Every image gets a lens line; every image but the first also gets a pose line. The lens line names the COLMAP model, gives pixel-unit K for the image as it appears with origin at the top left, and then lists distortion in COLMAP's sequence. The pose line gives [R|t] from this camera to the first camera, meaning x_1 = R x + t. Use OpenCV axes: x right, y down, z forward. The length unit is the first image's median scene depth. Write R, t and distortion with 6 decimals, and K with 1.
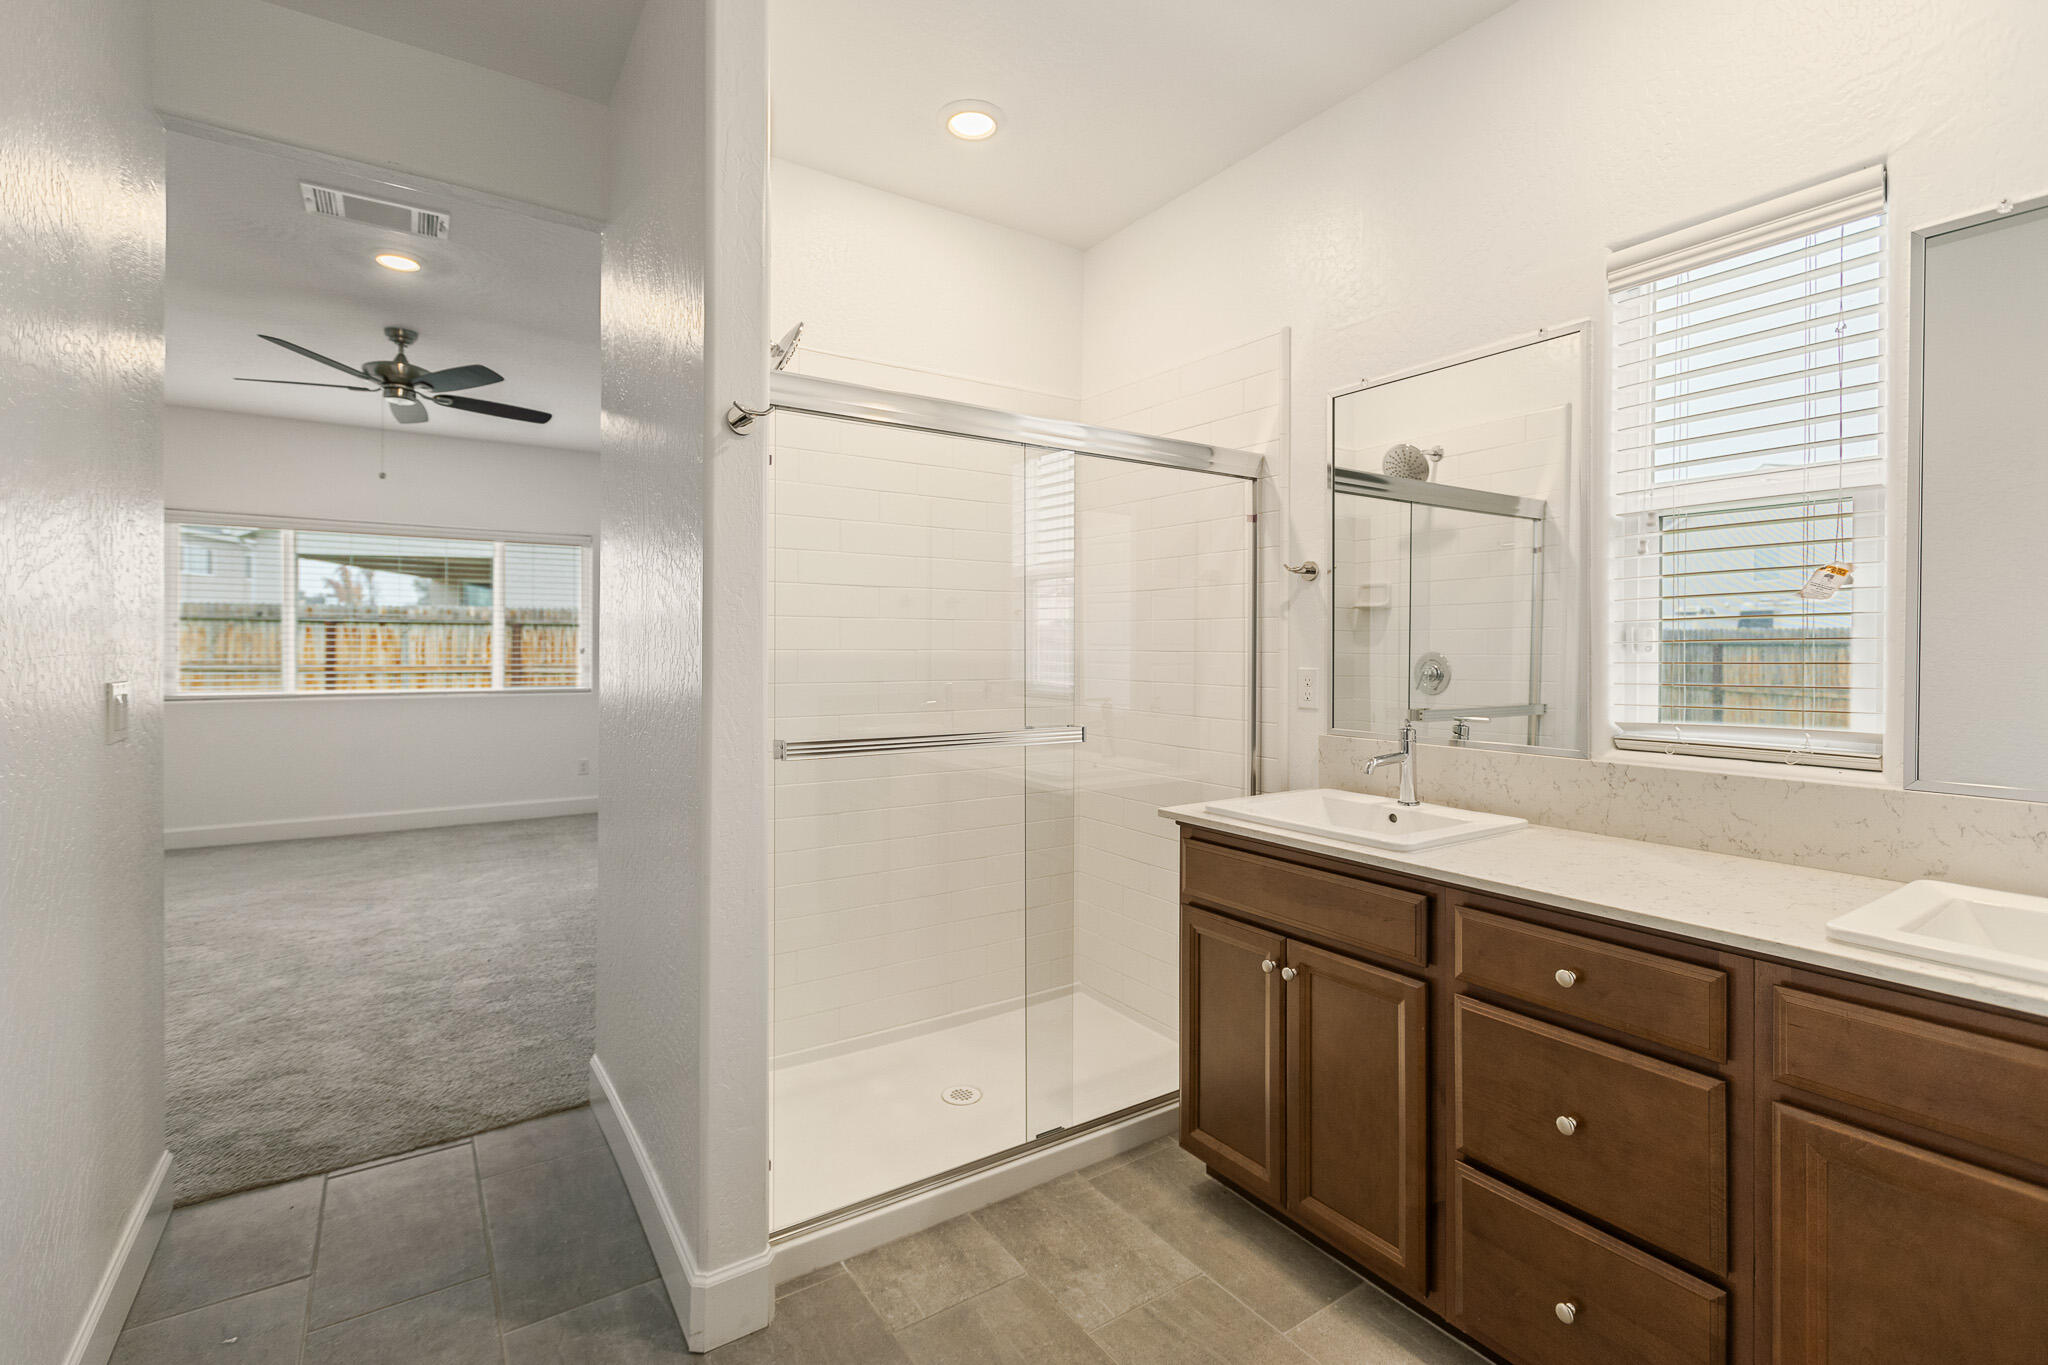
lens RADIAL K [[938.5, 0, 1025.2], [0, 938.5, 644.7], [0, 0, 1]] dist [0.003534, -0.000415]
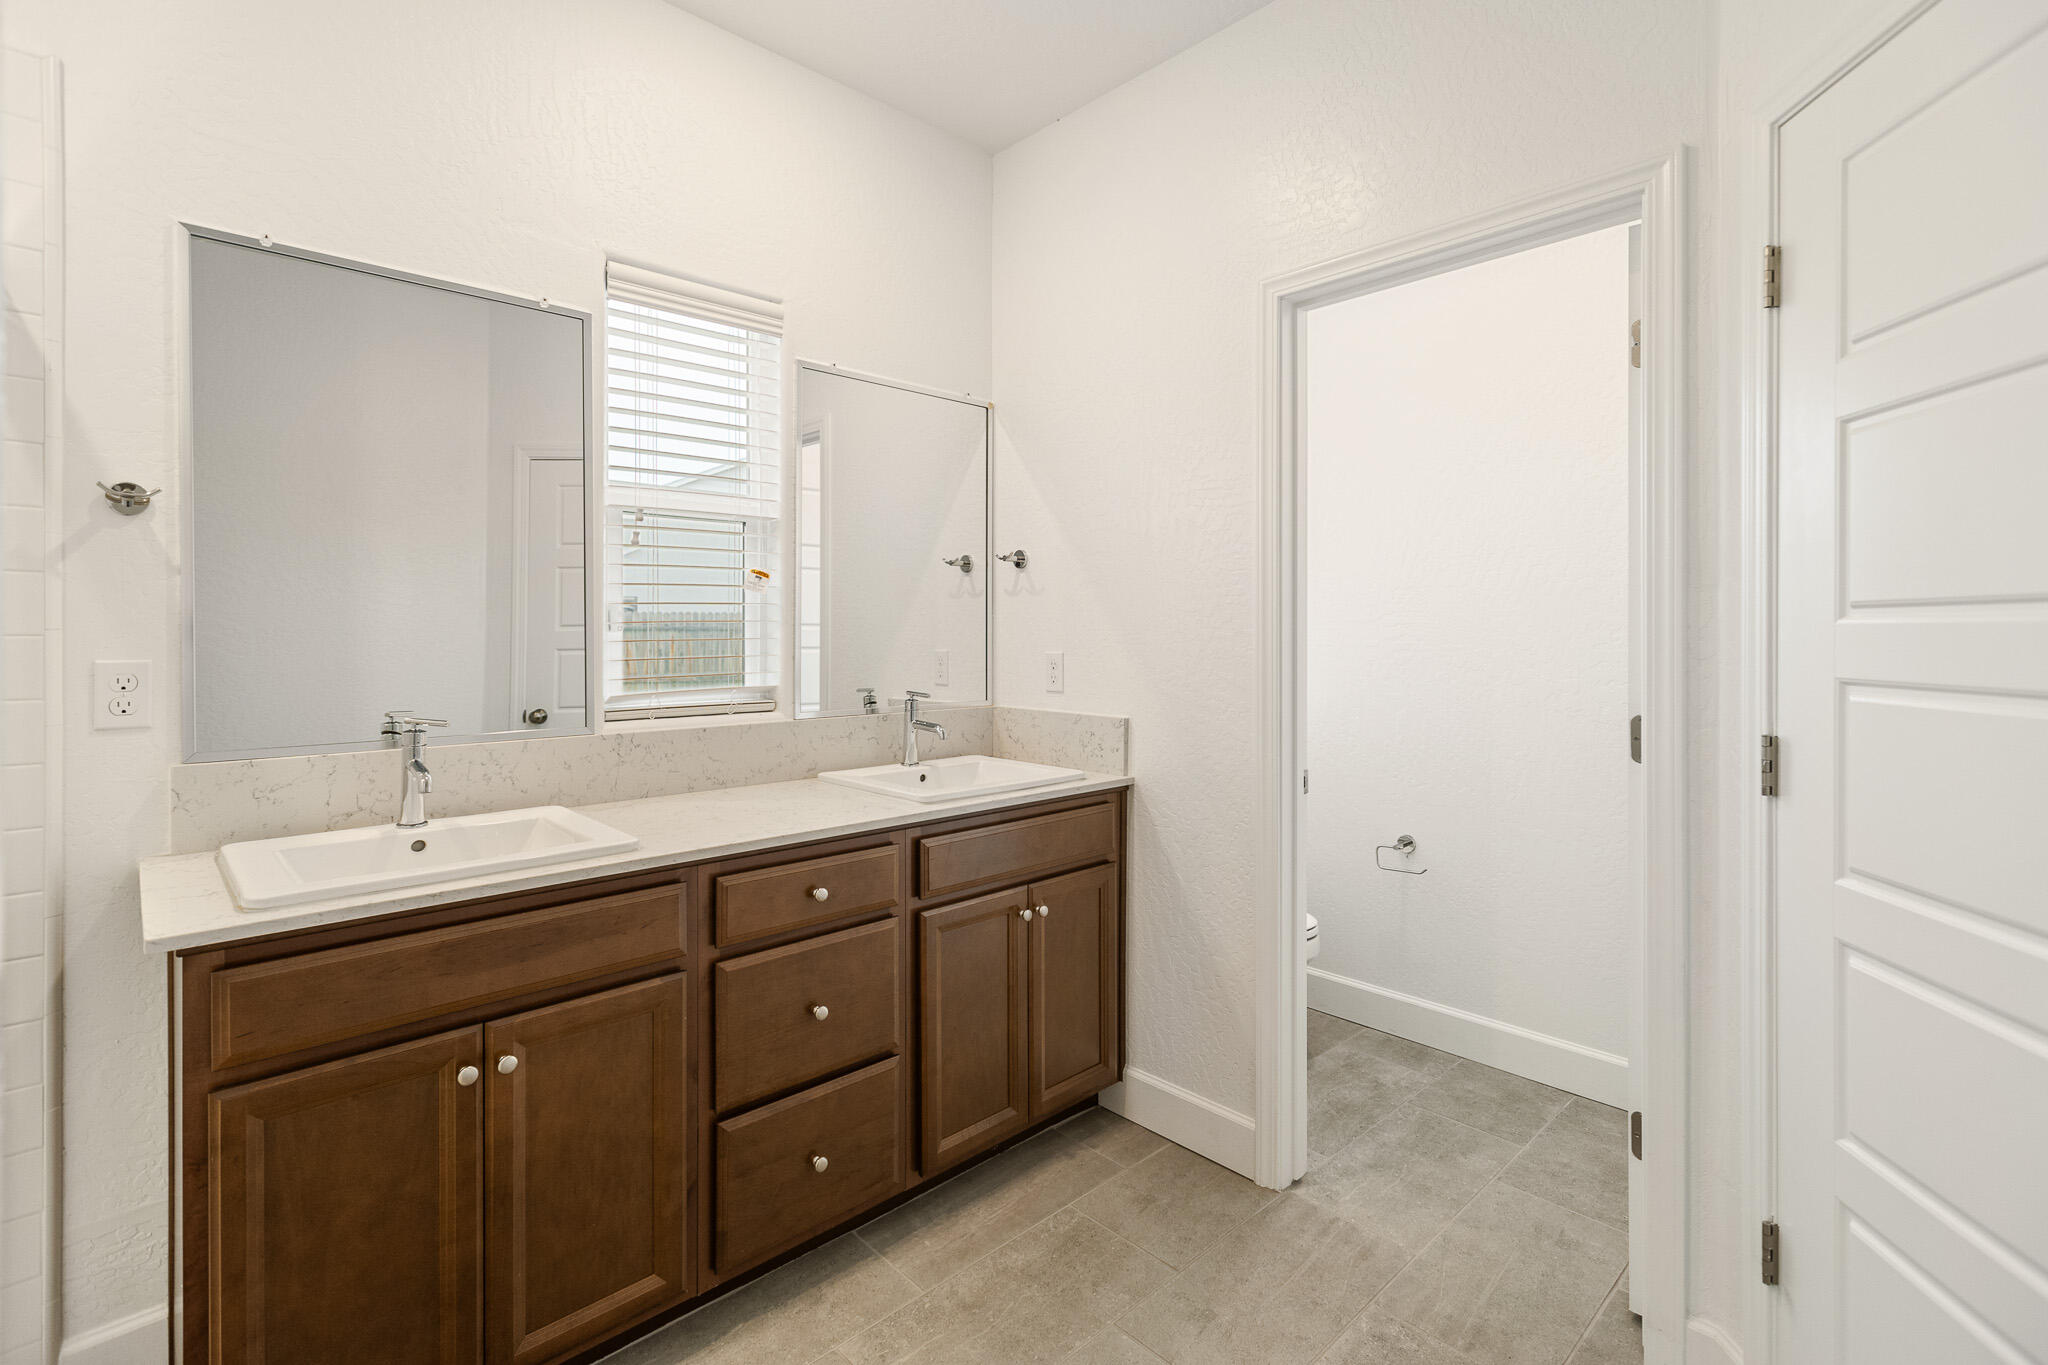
lens RADIAL K [[938.5, 0, 1025.2], [0, 938.5, 644.7], [0, 0, 1]] dist [0.003534, -0.000415]
pose [[-0.176353, -0.009389, 0.984282, -0.530329], [0.001914, 0.999949, 0.009882, 0.013266], [-0.984325, 0.003627, -0.176326, 0.738125]]
